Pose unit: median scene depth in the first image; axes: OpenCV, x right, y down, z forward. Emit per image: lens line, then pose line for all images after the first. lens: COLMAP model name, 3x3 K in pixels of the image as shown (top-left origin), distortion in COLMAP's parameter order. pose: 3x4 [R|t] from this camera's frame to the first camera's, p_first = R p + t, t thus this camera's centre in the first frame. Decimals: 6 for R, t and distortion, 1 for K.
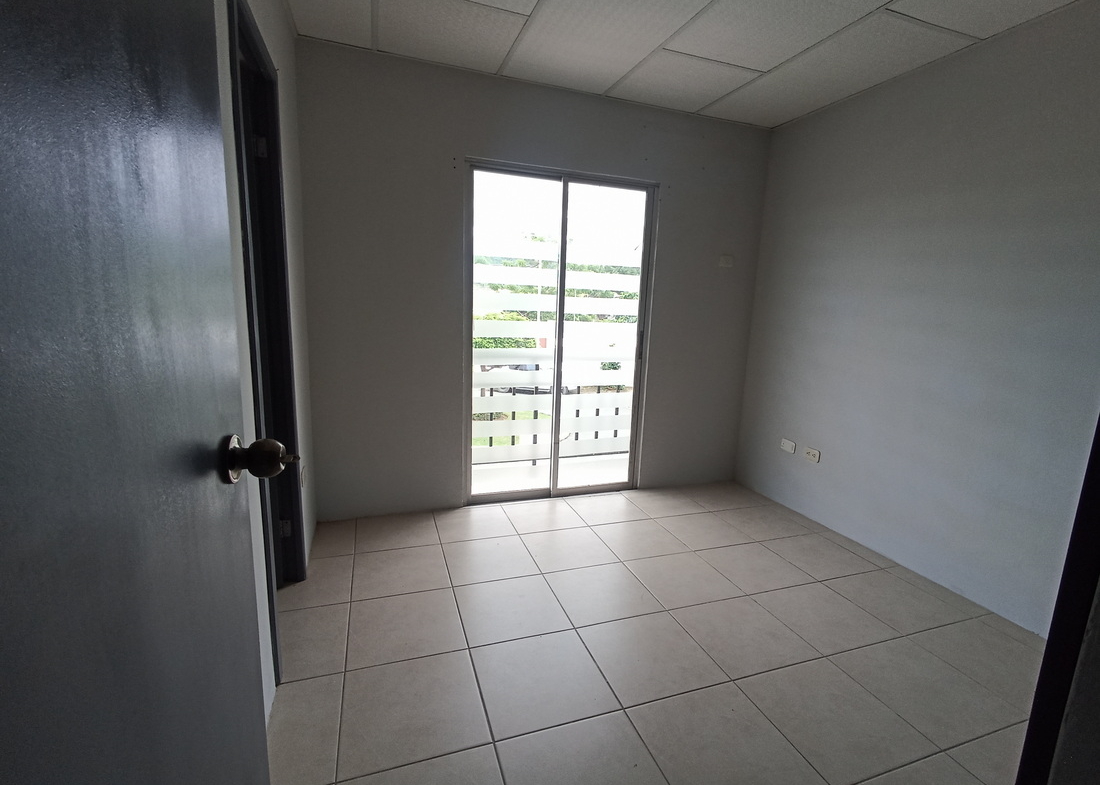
lens RADIAL K [[502.3, 0, 551.5], [0, 502.3, 391.5], [0, 0, 1]] dist [-0.003467, 0.001147]
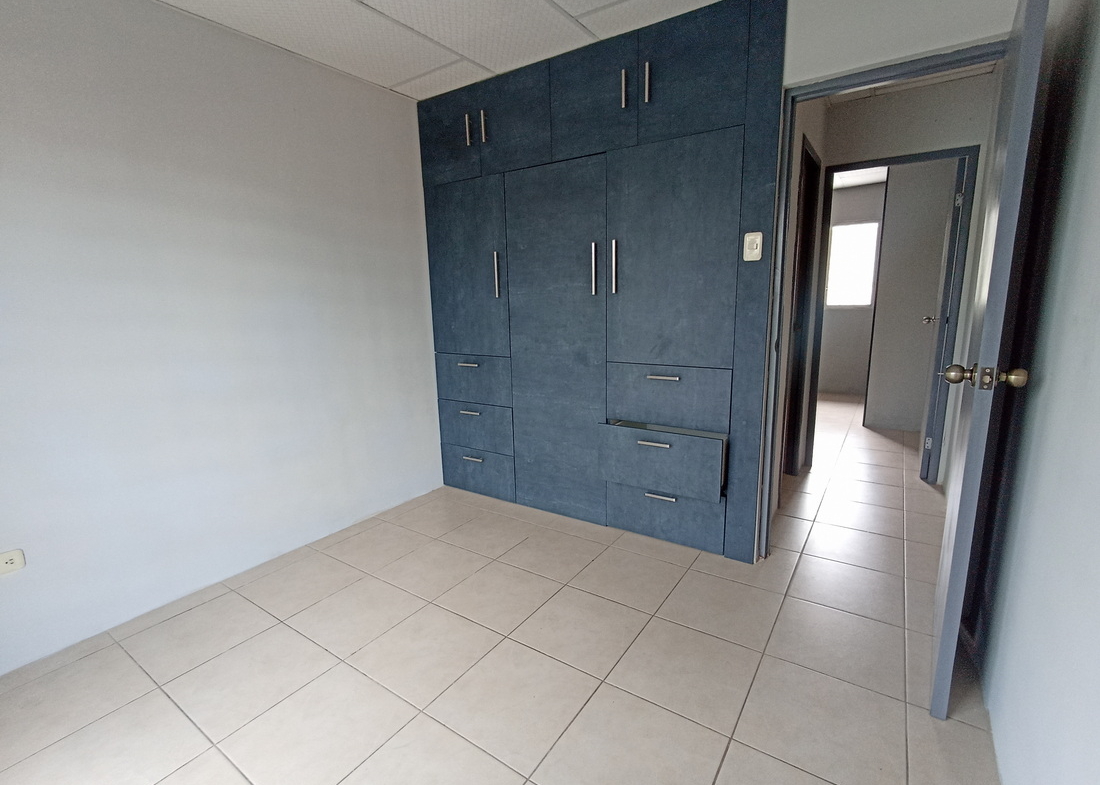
lens RADIAL K [[502.3, 0, 551.8], [0, 502.3, 393.4], [0, 0, 1]] dist [-0.003467, 0.001147]
pose [[-0.597066, -0.171232, 0.783704, -0.346188], [0.141444, 0.939175, 0.312960, -0.190011], [-0.789624, 0.297708, -0.536530, 0.984322]]
